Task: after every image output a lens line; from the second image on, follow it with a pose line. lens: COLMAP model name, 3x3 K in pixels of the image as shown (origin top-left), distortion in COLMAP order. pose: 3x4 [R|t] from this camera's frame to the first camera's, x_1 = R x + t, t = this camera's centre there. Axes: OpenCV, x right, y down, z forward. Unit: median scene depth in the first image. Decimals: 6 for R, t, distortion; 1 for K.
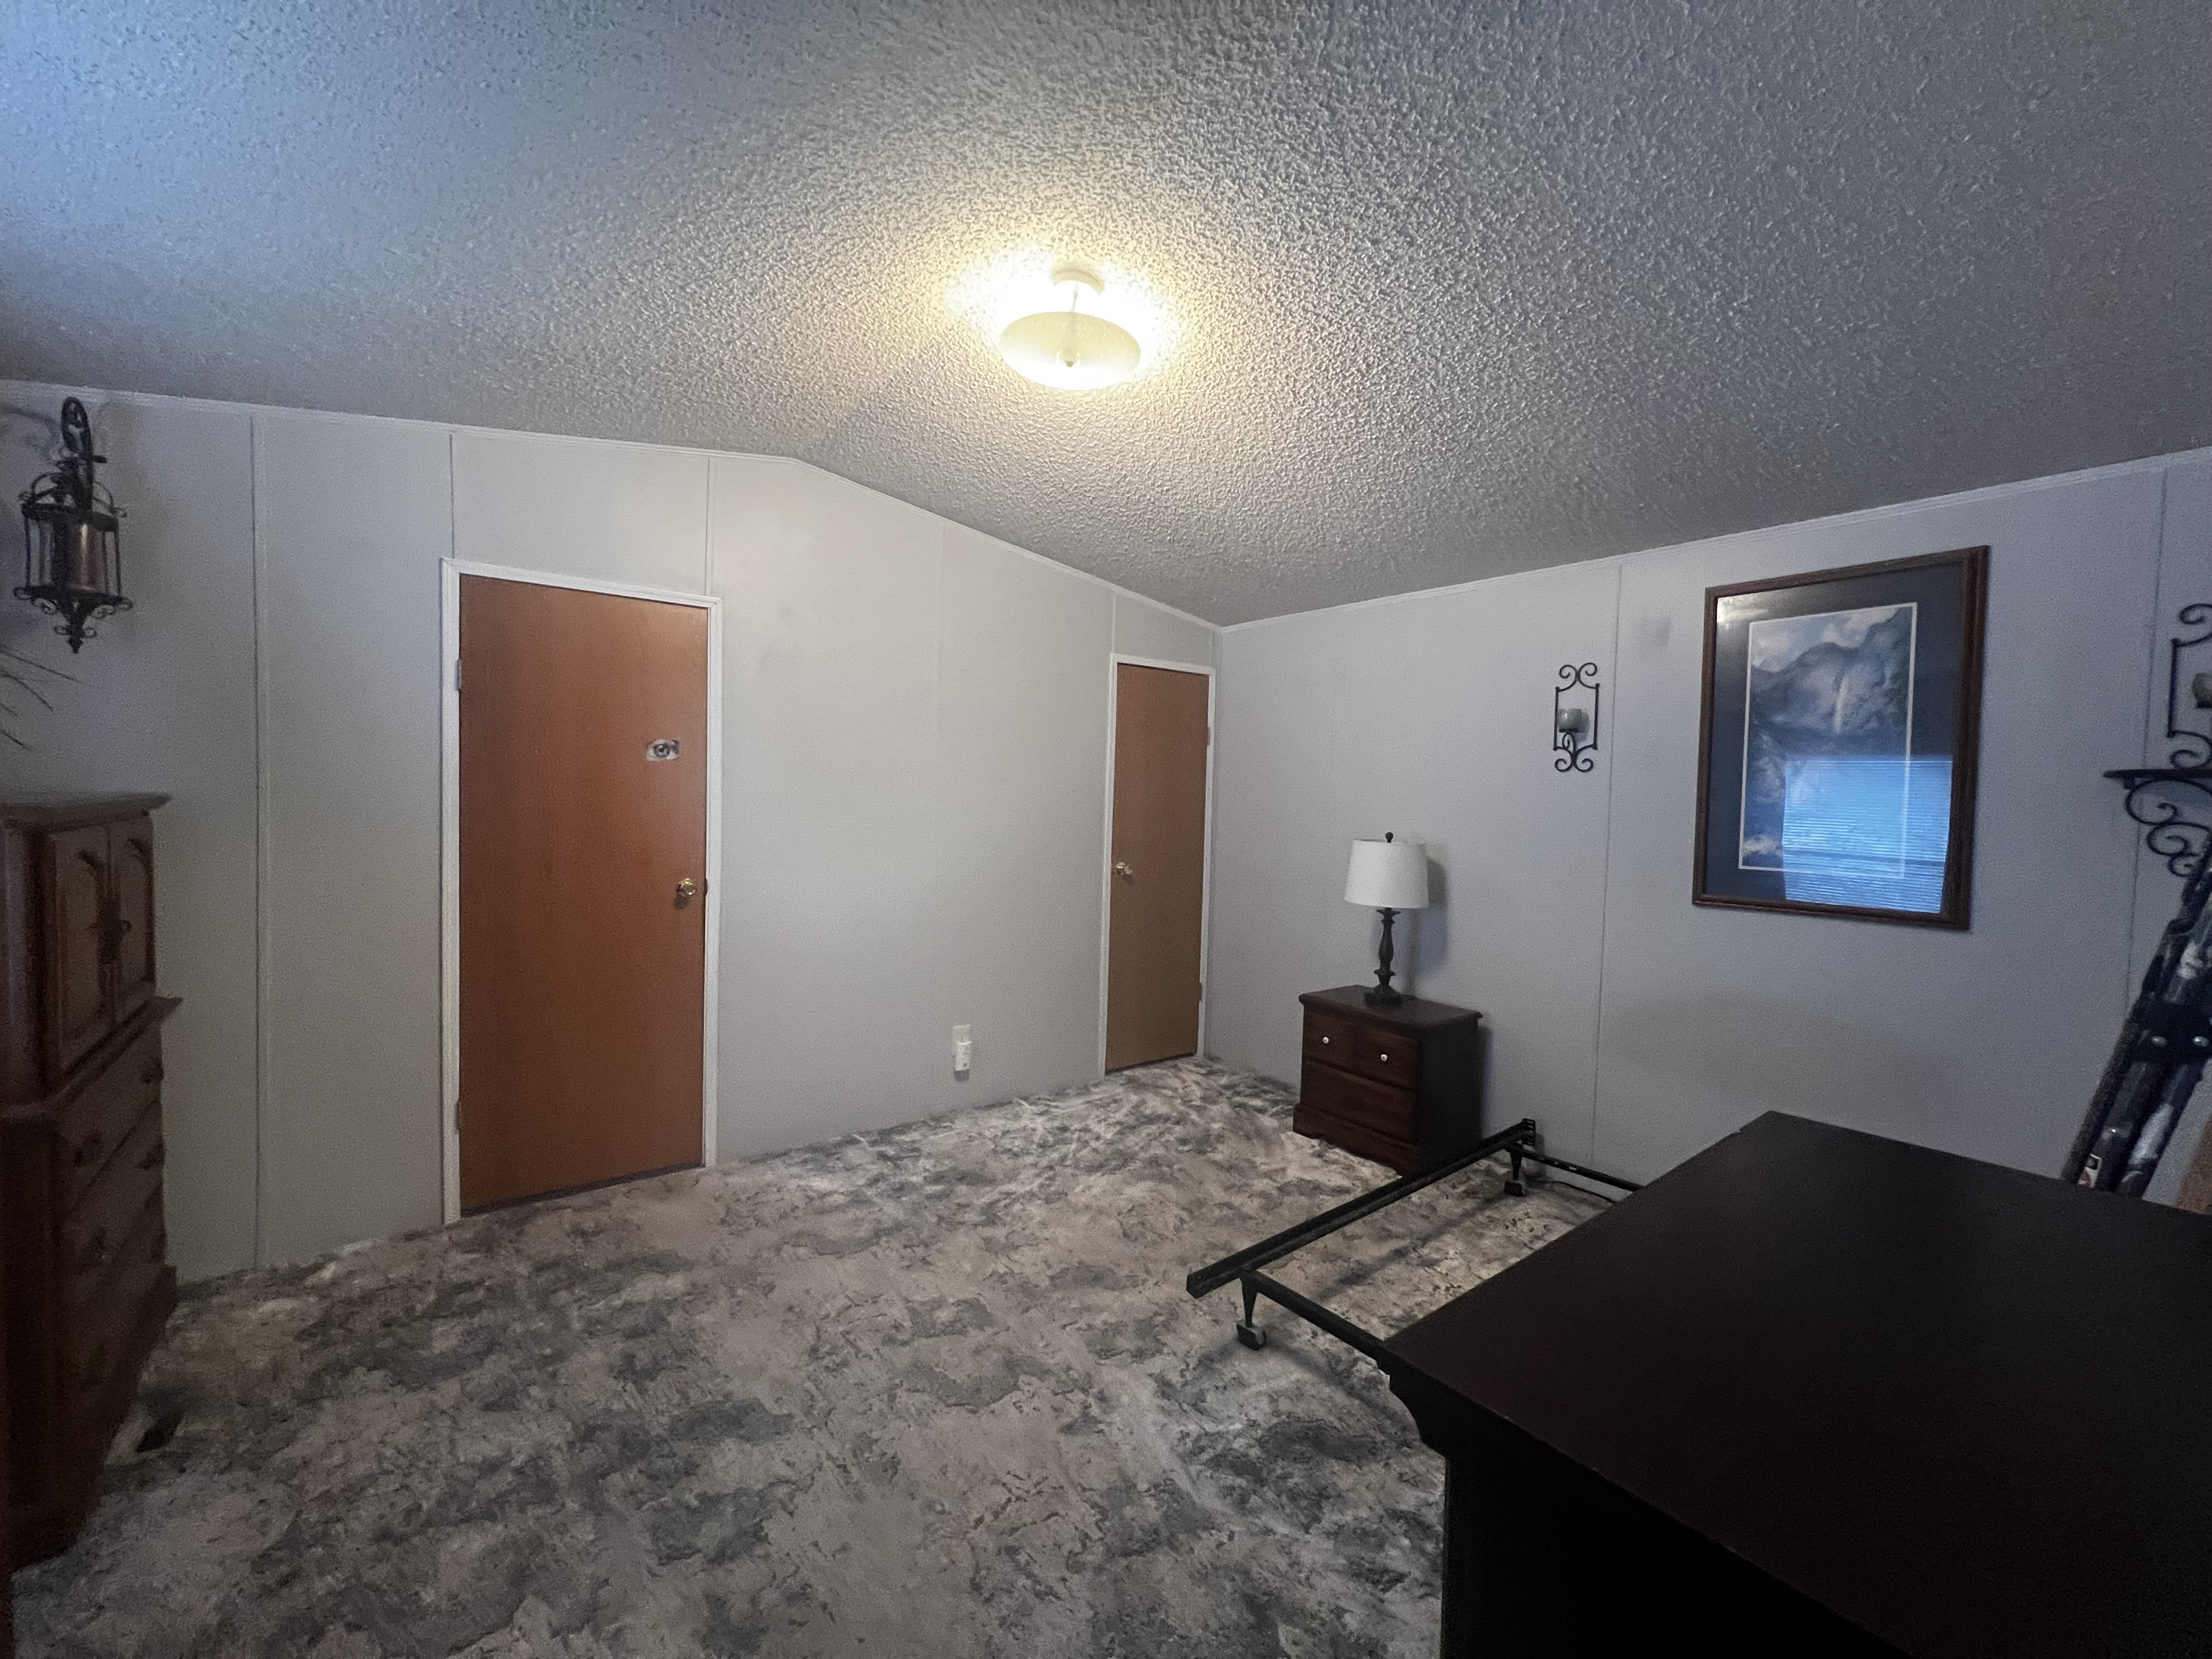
lens RADIAL K [[896.2, 0, 1099.6], [0, 896.2, 825.1], [0, 0, 1]] dist [-0.003081, 0.000072]
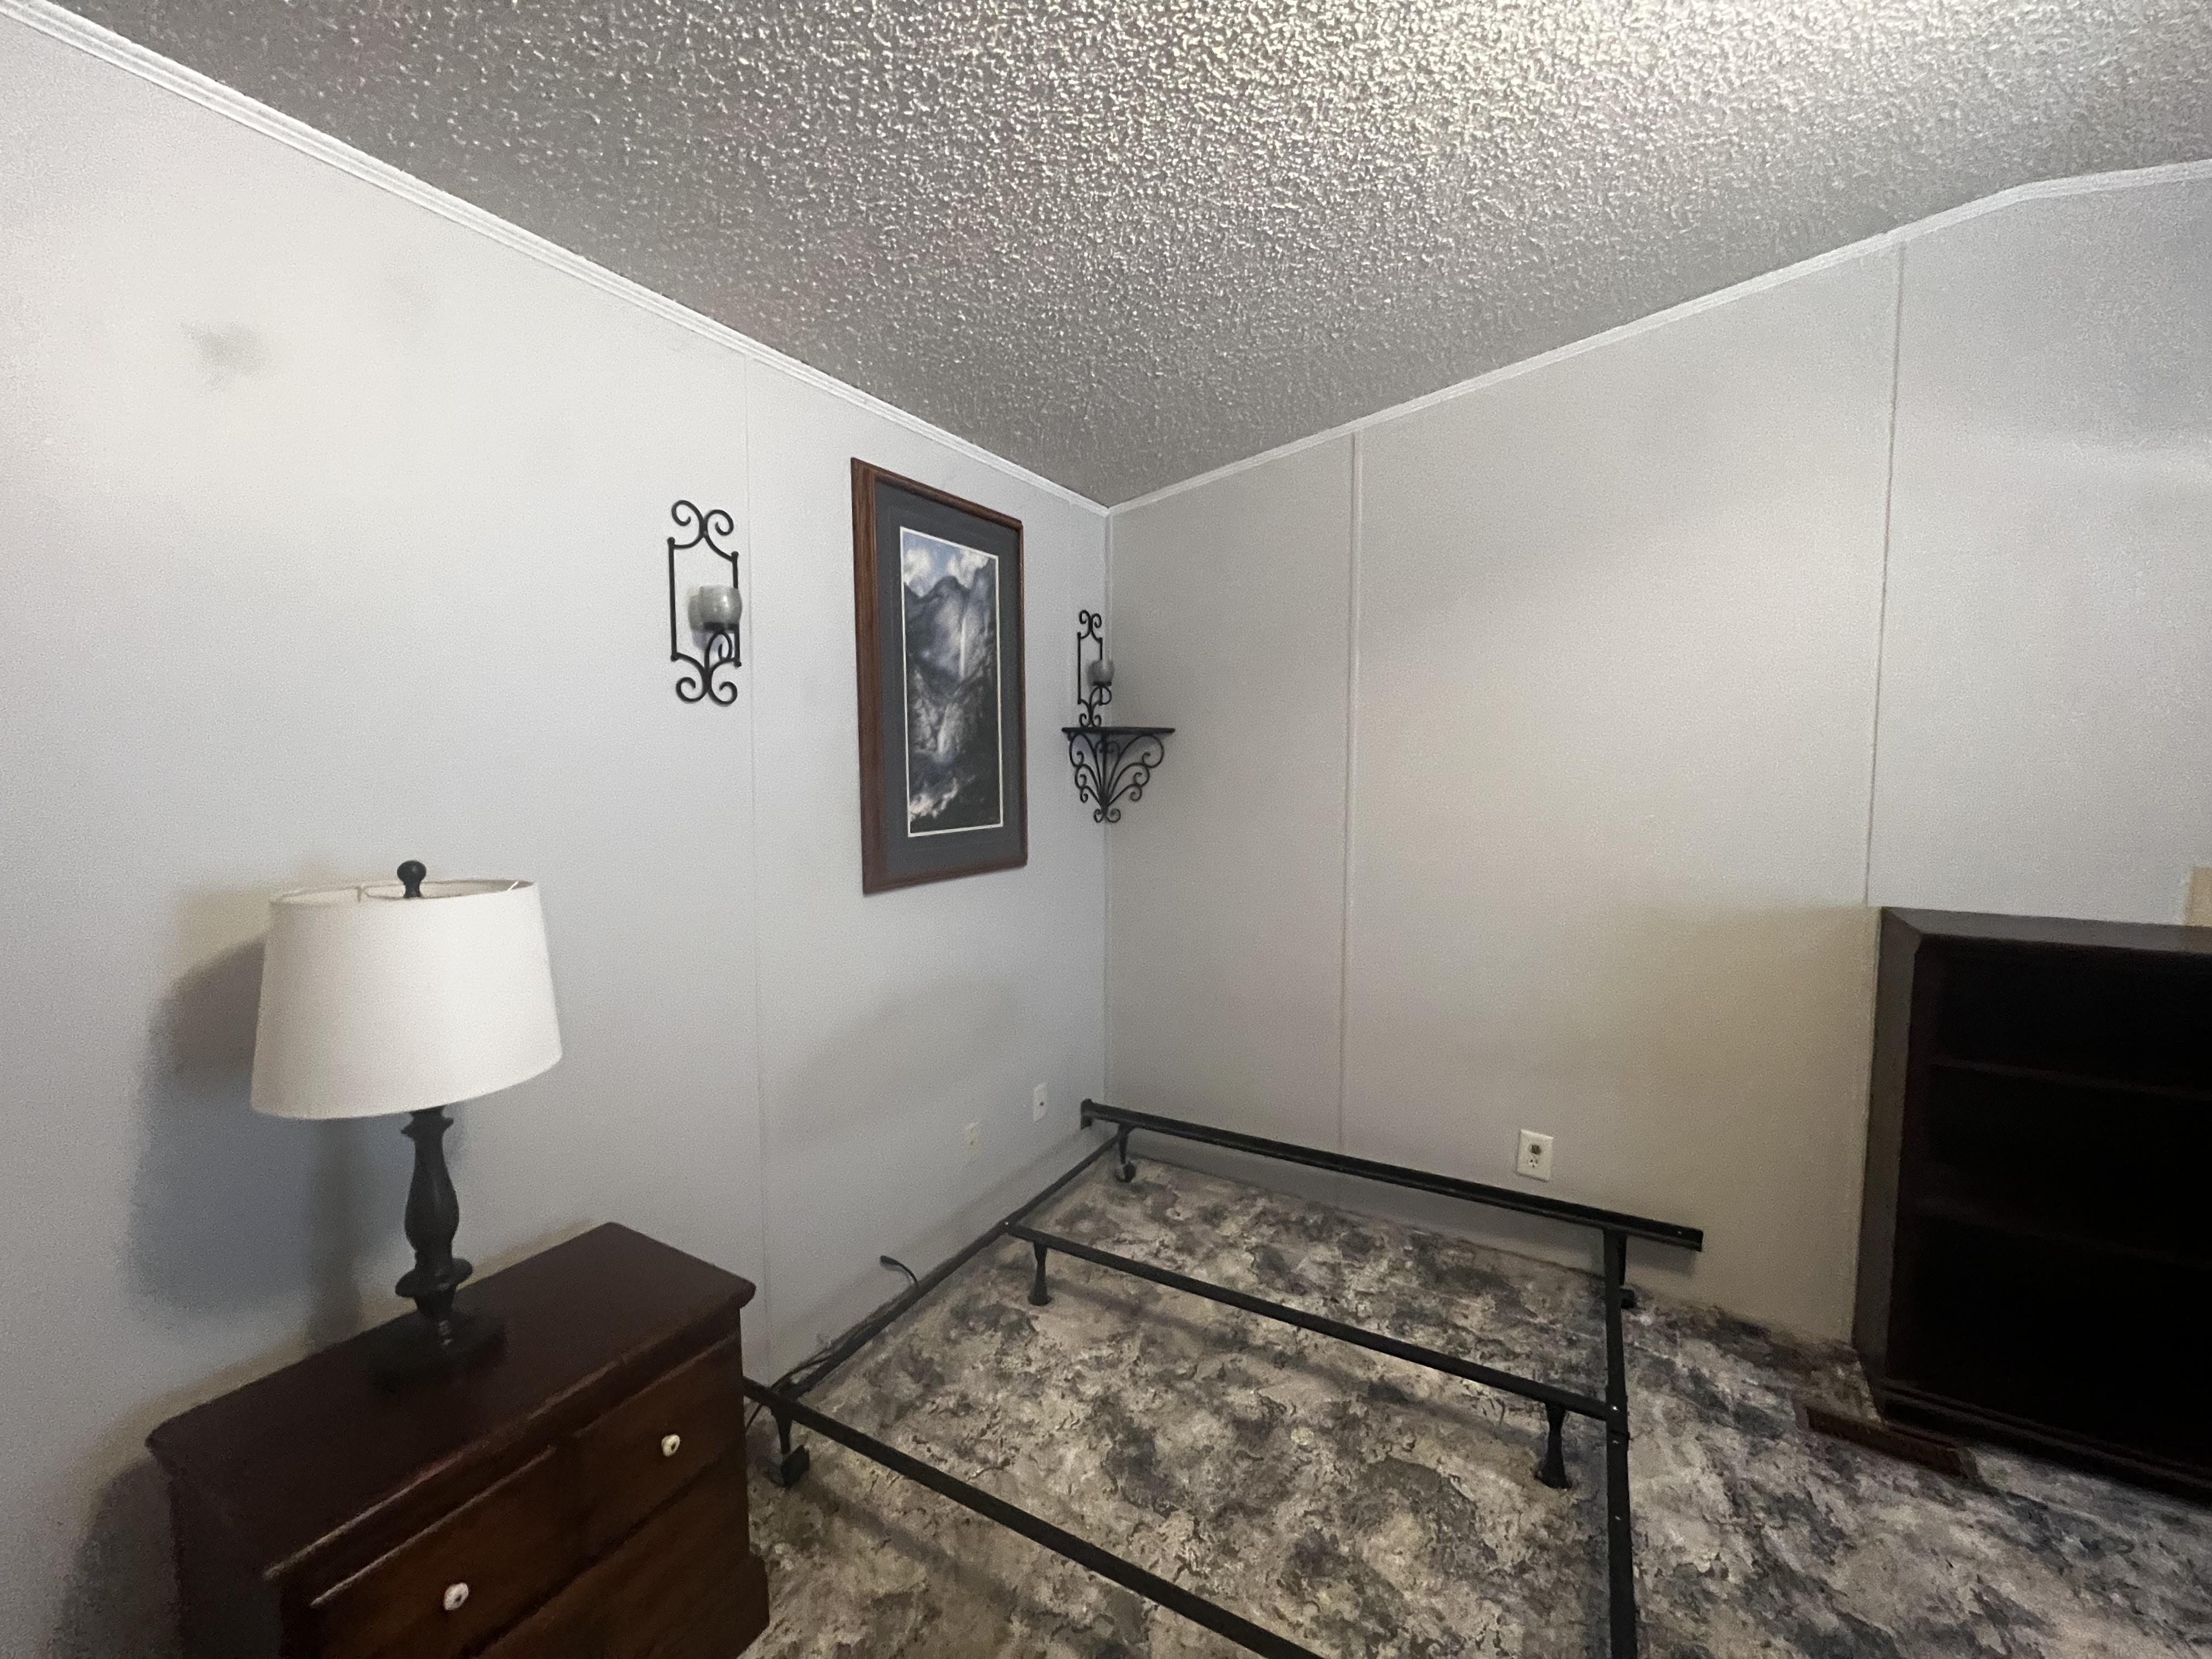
lens RADIAL K [[888.0, 0, 1104.3], [0, 888.0, 825.0], [0, 0, 1]] dist [-0.001535, -0.000173]
pose [[-0.361572, -0.085373, 0.928427, -0.093744], [0.028666, 0.994310, 0.102595, -0.042262], [-0.931903, 0.063710, -0.357068, 1.204365]]
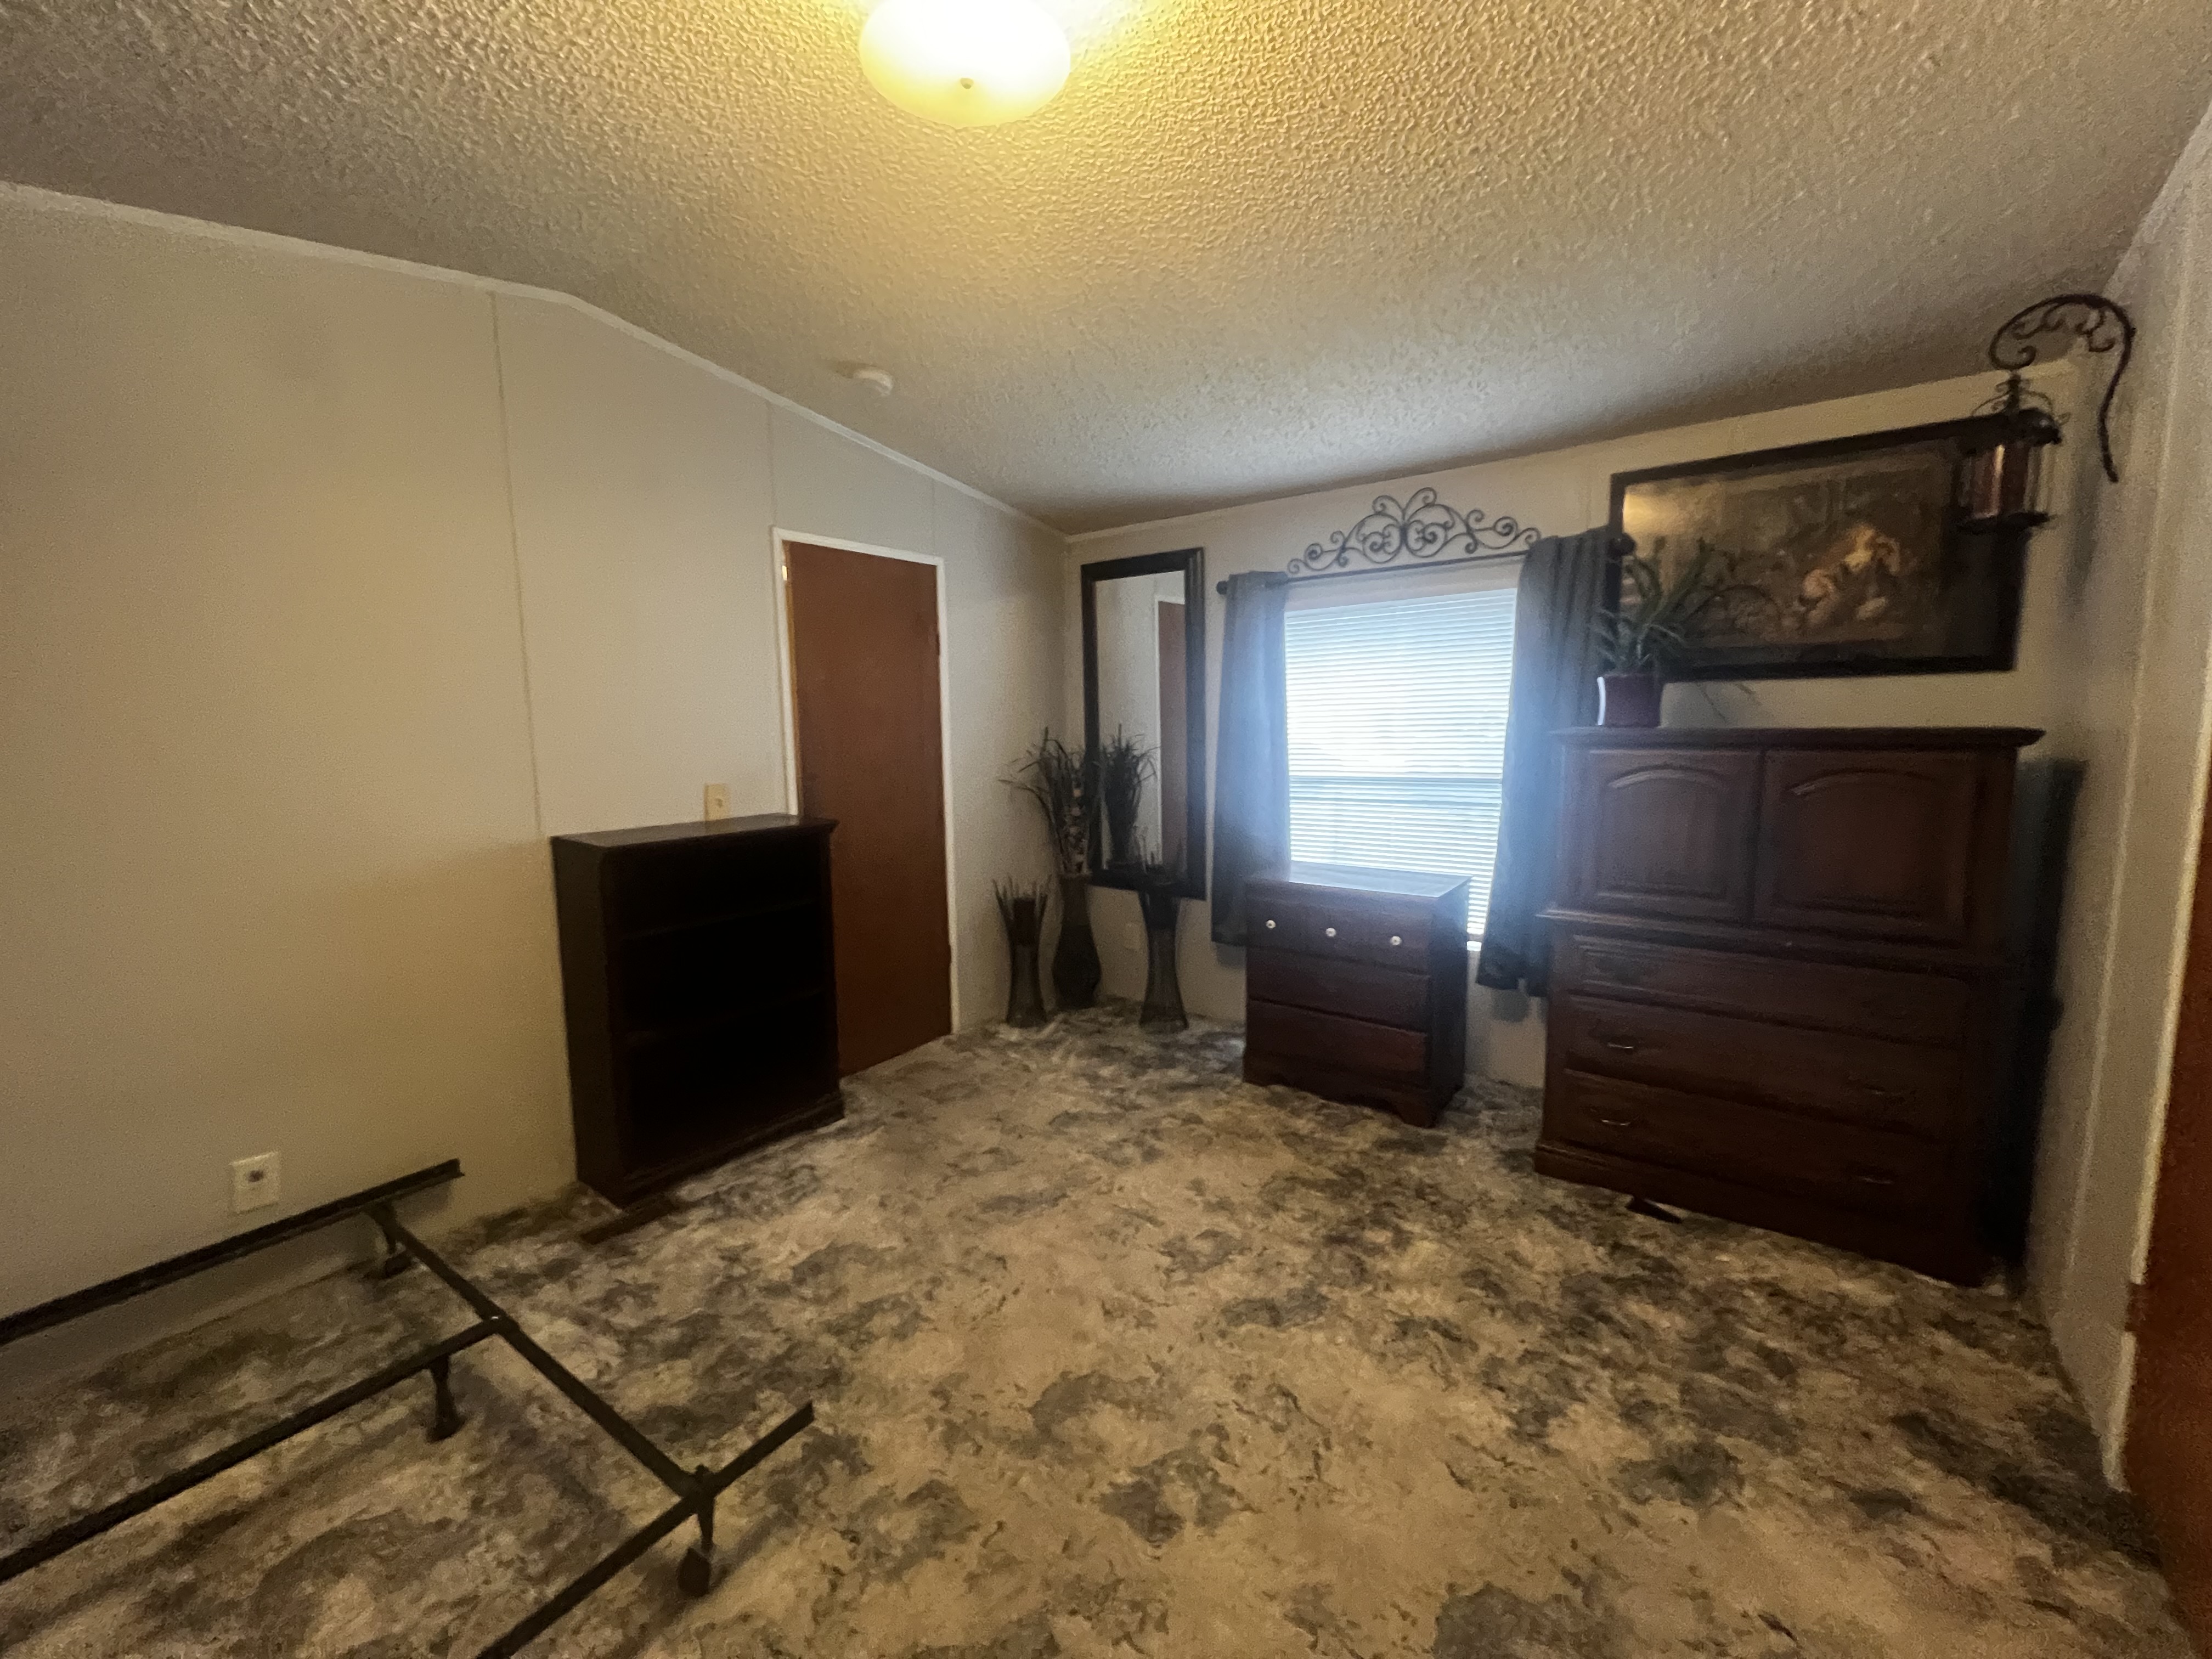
lens RADIAL K [[888.0, 0, 1102.9], [0, 888.0, 829.7], [0, 0, 1]] dist [-0.001535, -0.000173]
pose [[-0.963136, 0.021071, -0.268190, 0.046126], [-0.021738, 0.987572, 0.155658, -0.045490], [0.268137, 0.155749, -0.950708, 1.386285]]
